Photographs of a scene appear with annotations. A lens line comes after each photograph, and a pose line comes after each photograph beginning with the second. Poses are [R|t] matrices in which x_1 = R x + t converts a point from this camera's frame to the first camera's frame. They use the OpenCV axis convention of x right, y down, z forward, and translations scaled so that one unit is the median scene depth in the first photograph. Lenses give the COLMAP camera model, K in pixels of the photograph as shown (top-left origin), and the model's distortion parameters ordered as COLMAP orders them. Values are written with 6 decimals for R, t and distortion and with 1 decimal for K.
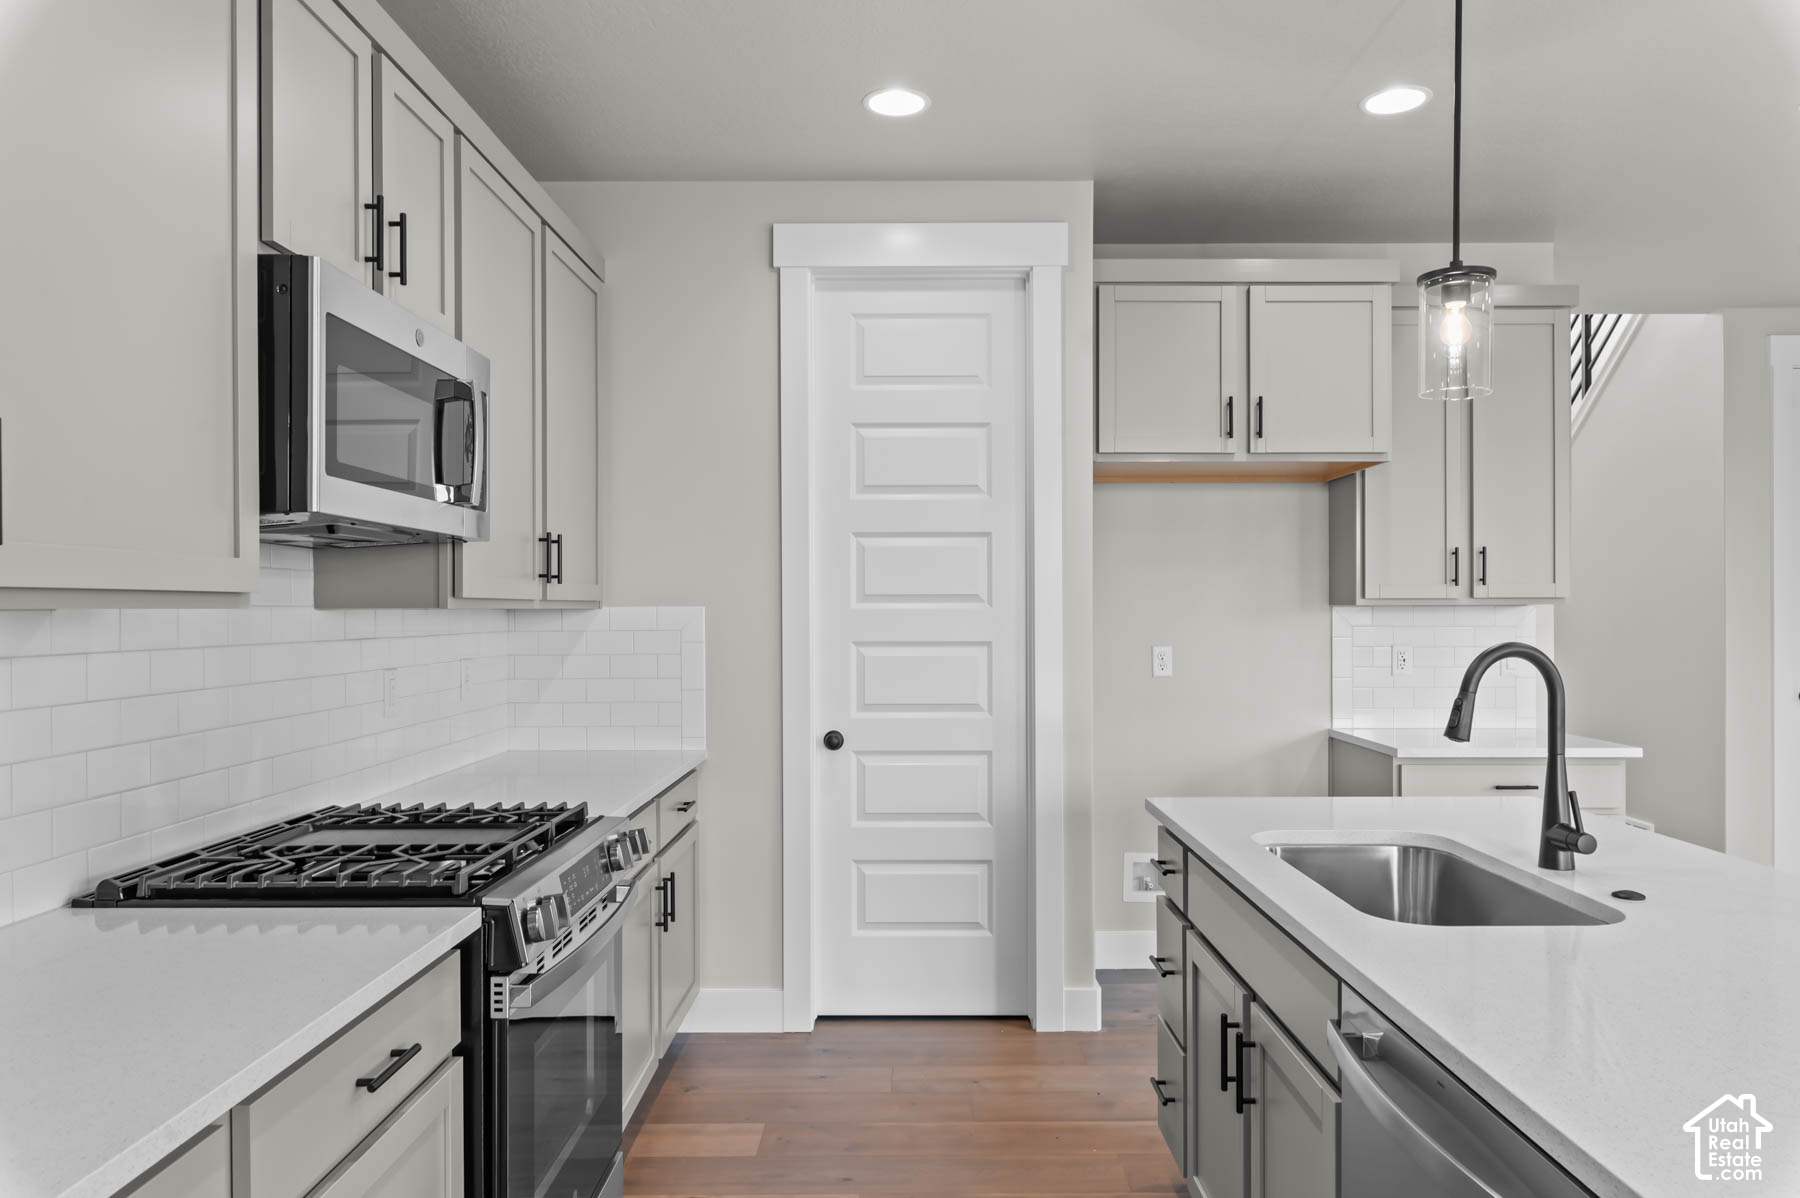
lens RADIAL K [[1172.8, 0, 900.0], [0, 1172.8, 599.0], [0, 0, 1]] dist [0.002109, -0.000636]
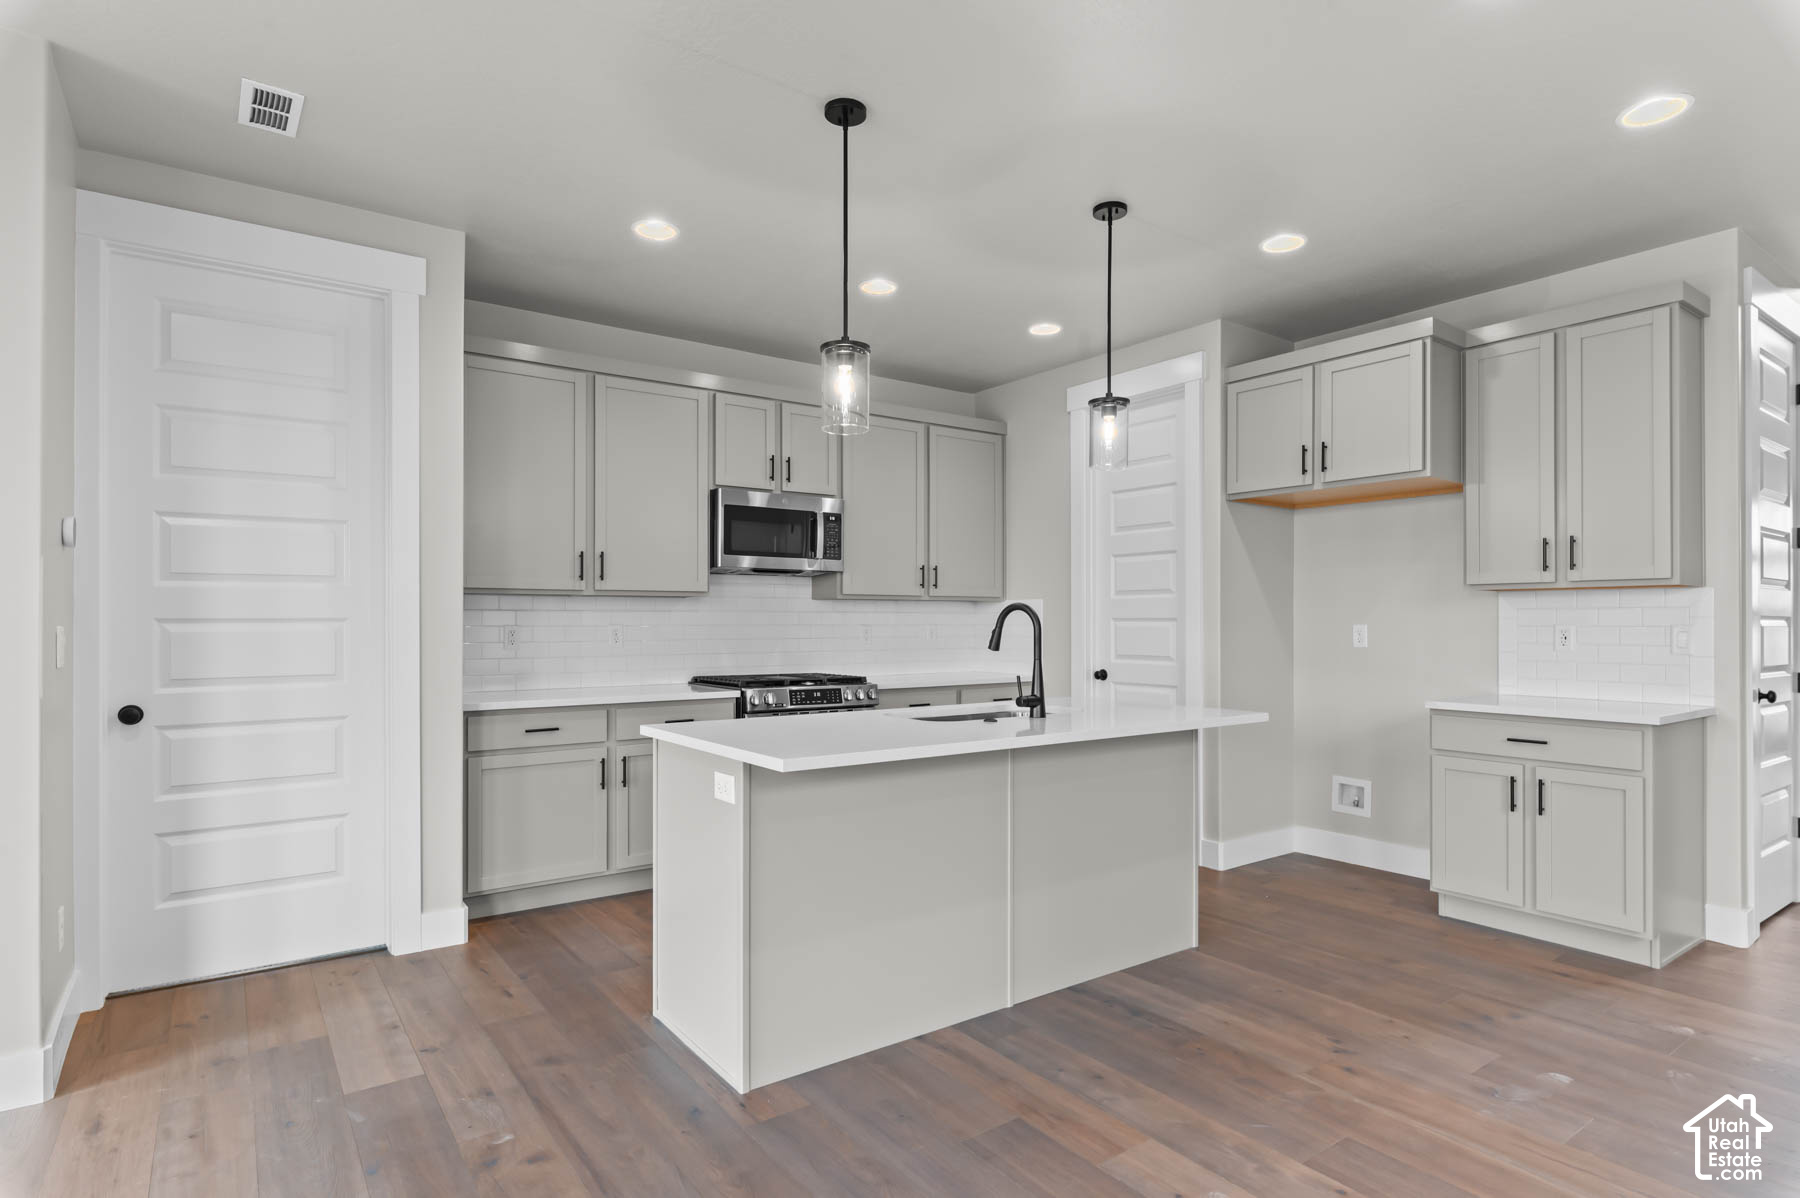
lens RADIAL K [[940.8, 0, 913.9], [0, 940.8, 616.0], [0, 0, 1]] dist [-0.004587, 0.000059]
pose [[0.593146, -0.002585, -0.805091, 0.913393], [0.005623, 0.999984, 0.000932, 0.030450], [0.805075, -0.005080, 0.593151, -0.057009]]
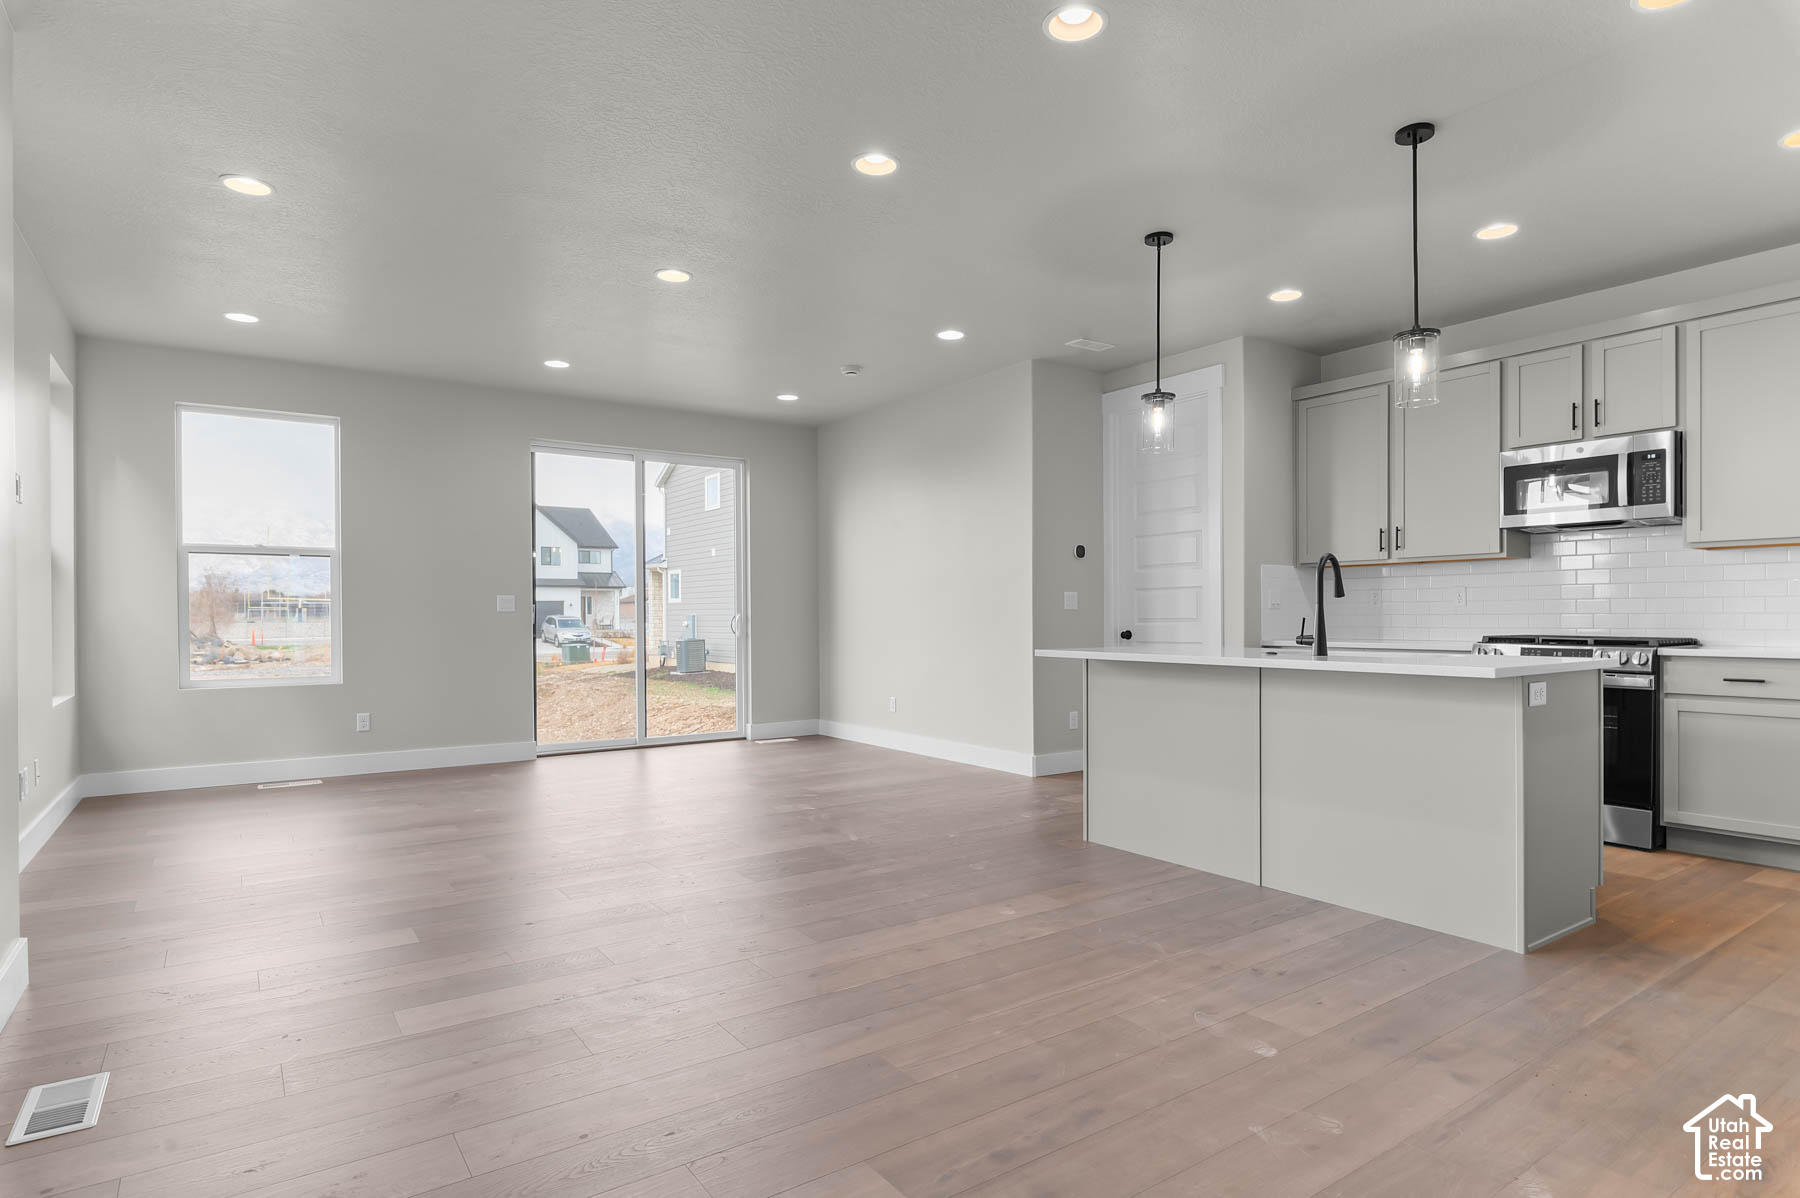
lens RADIAL K [[969.0, 0, 902.7], [0, 969.0, 623.1], [0, 0, 1]] dist [-0.028558, -0.000257]
pose [[-0.819745, 0.007782, -0.572676, 1.188230], [0.008036, 0.999966, 0.002086, 0.085832], [0.572672, -0.002892, -0.819779, 1.080995]]
